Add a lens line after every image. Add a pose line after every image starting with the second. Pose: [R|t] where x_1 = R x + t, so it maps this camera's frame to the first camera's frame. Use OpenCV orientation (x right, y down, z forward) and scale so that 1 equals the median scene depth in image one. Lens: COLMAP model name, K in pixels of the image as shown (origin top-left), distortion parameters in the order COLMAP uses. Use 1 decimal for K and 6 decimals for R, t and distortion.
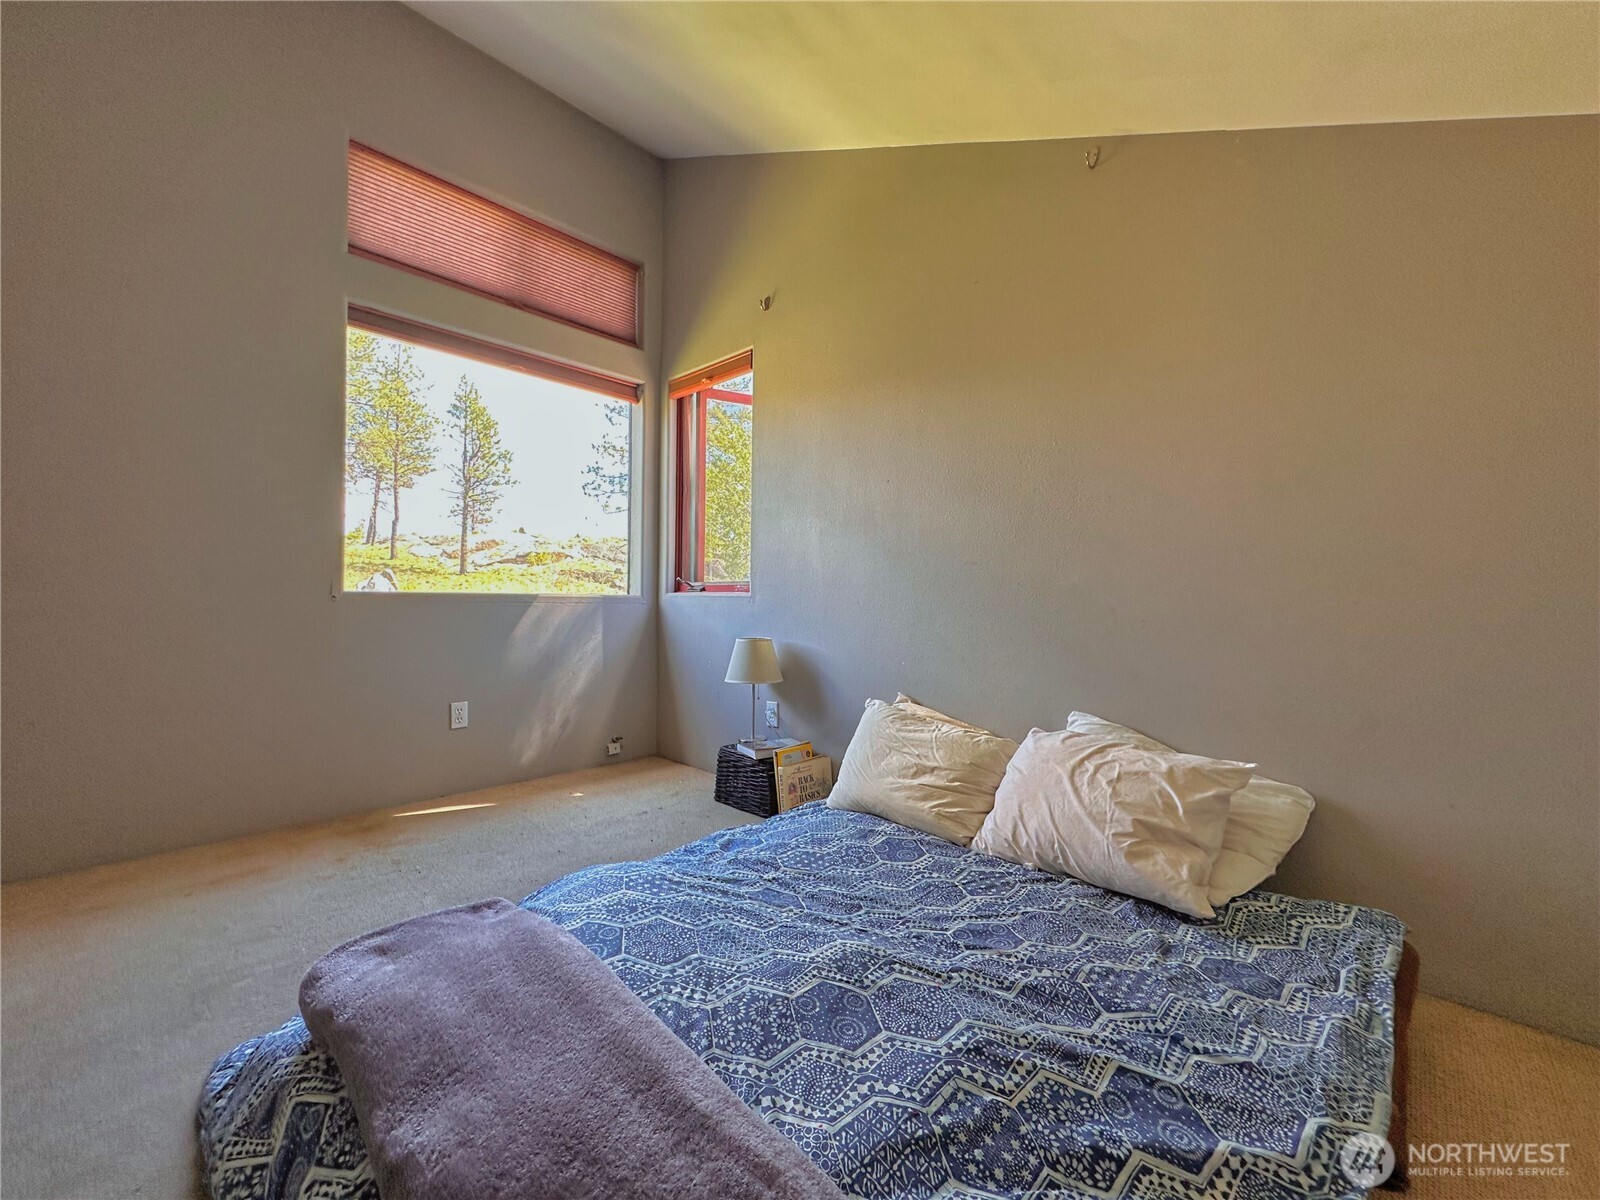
lens RADIAL K [[640.8, 0, 800.2], [0, 640.8, 596.7], [0, 0, 1]] dist [0.000225, -0.000738]
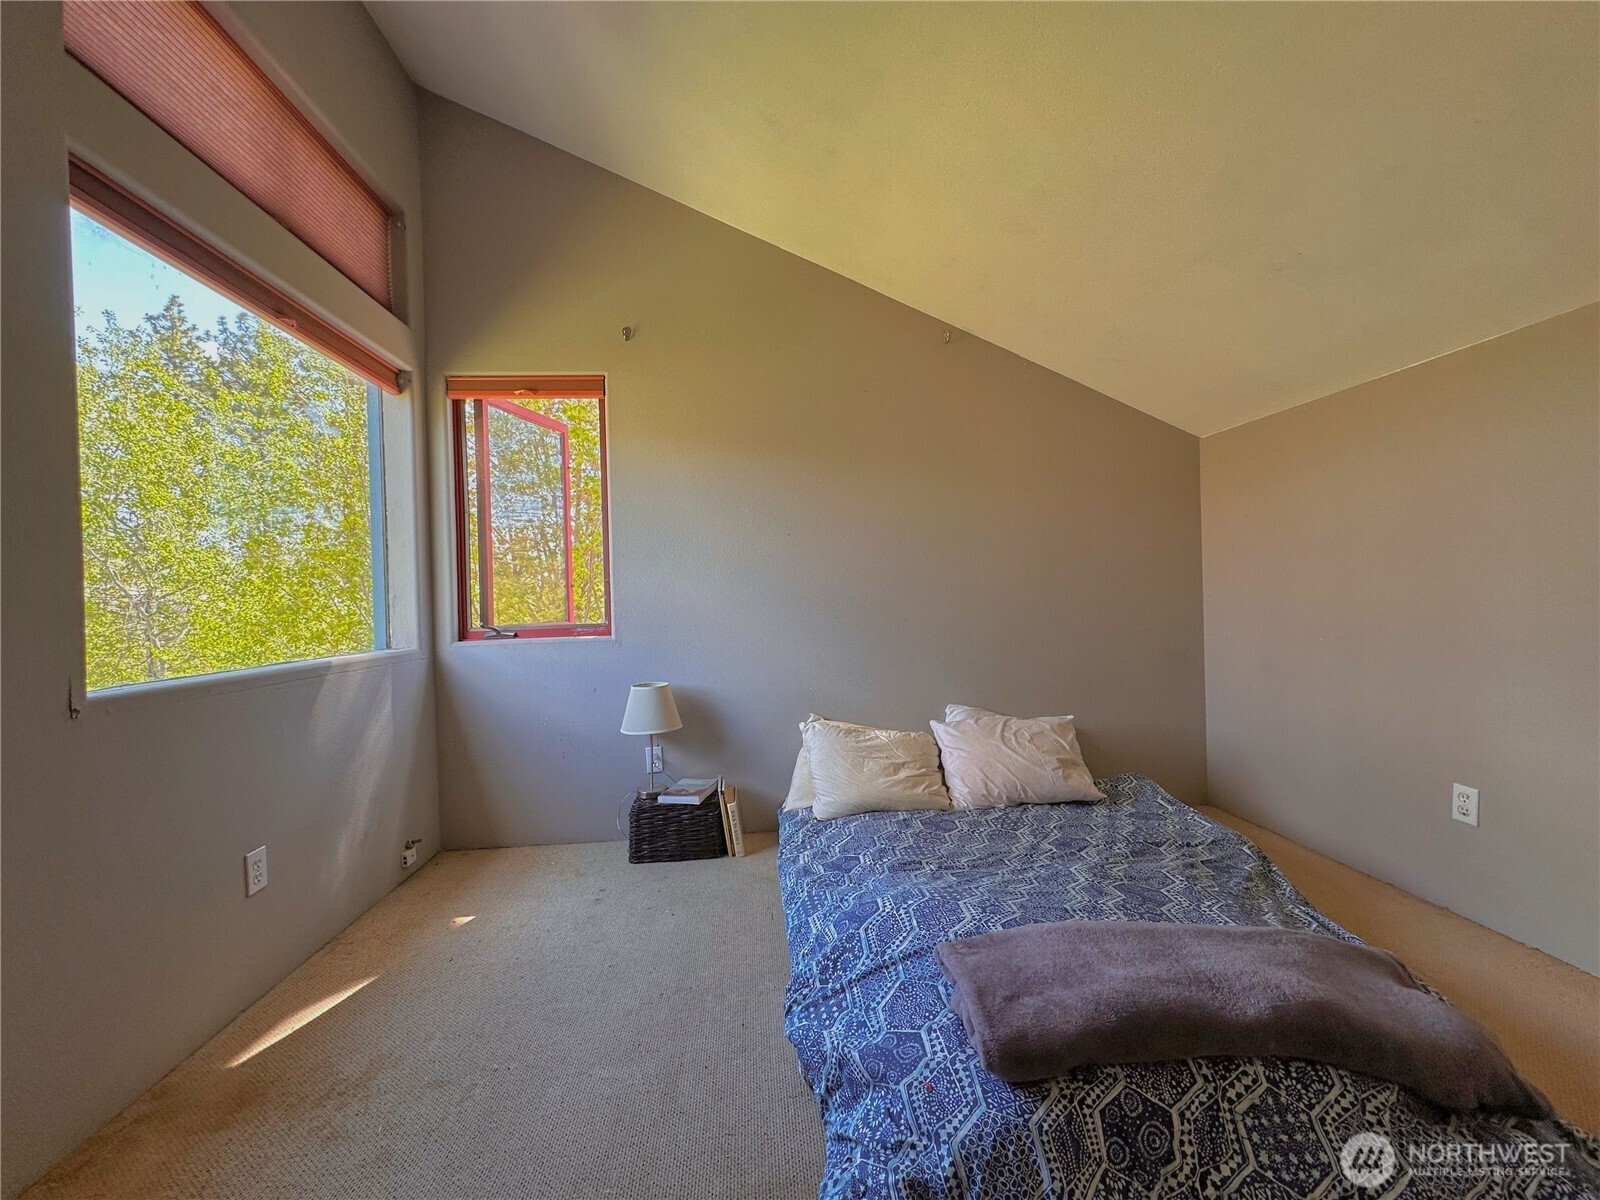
lens RADIAL K [[640.8, 0, 801.7], [0, 640.8, 597.6], [0, 0, 1]] dist [0.000225, -0.000738]
pose [[0.661291, -0.030801, 0.749497, -0.716700], [0.034059, 0.999359, 0.011018, -0.077145], [-0.749356, 0.018241, 0.661916, 0.210083]]
